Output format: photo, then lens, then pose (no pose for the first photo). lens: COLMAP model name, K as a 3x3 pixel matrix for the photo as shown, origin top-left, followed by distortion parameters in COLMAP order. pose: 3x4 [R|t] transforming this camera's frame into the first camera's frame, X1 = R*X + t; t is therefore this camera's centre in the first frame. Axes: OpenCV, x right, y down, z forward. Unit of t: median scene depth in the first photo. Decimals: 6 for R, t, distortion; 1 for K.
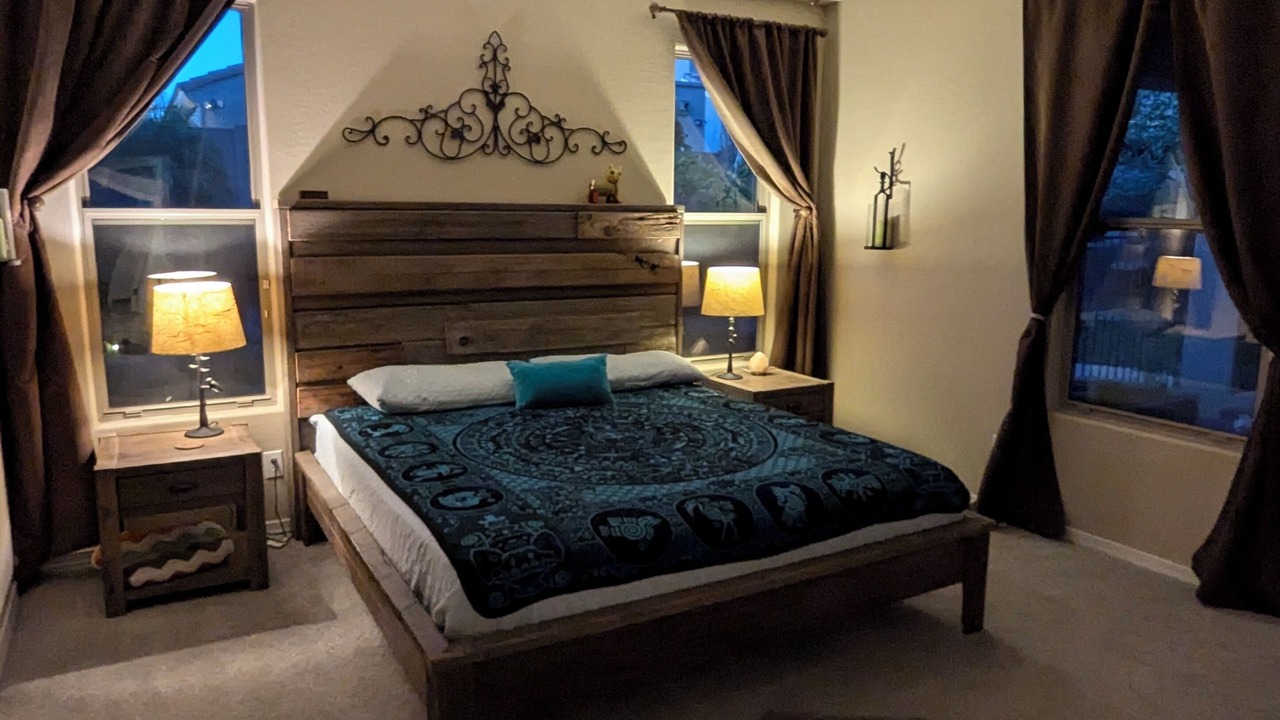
lens RADIAL K [[842.4, 0, 640.0], [0, 842.4, 360.0], [0, 0, 1]] dist [-0.004660, 0.000244]
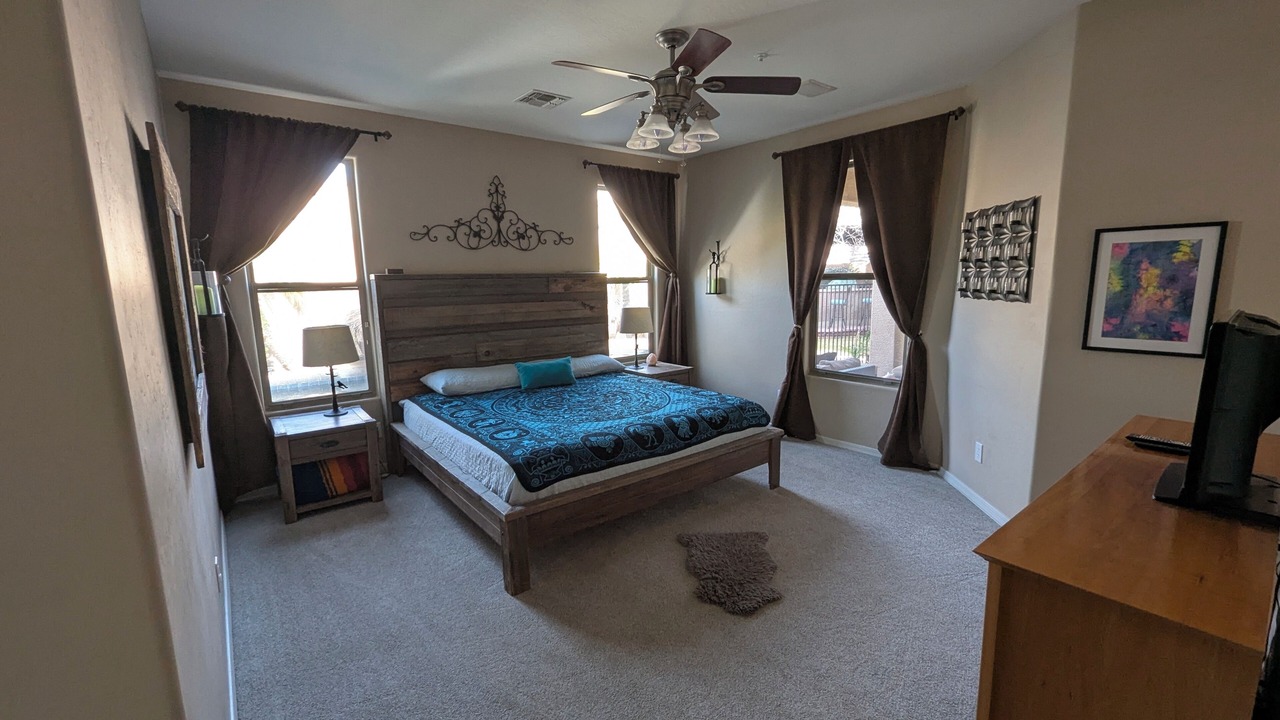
lens RADIAL K [[532.9, 0, 643.6], [0, 532.9, 364.1], [0, 0, 1]] dist [0.000023, 0.000091]
pose [[0.986112, -0.050594, 0.158187, -0.078591], [0.052873, 0.998549, -0.010231, 0.033521], [-0.157440, 0.018453, 0.987356, -0.159964]]
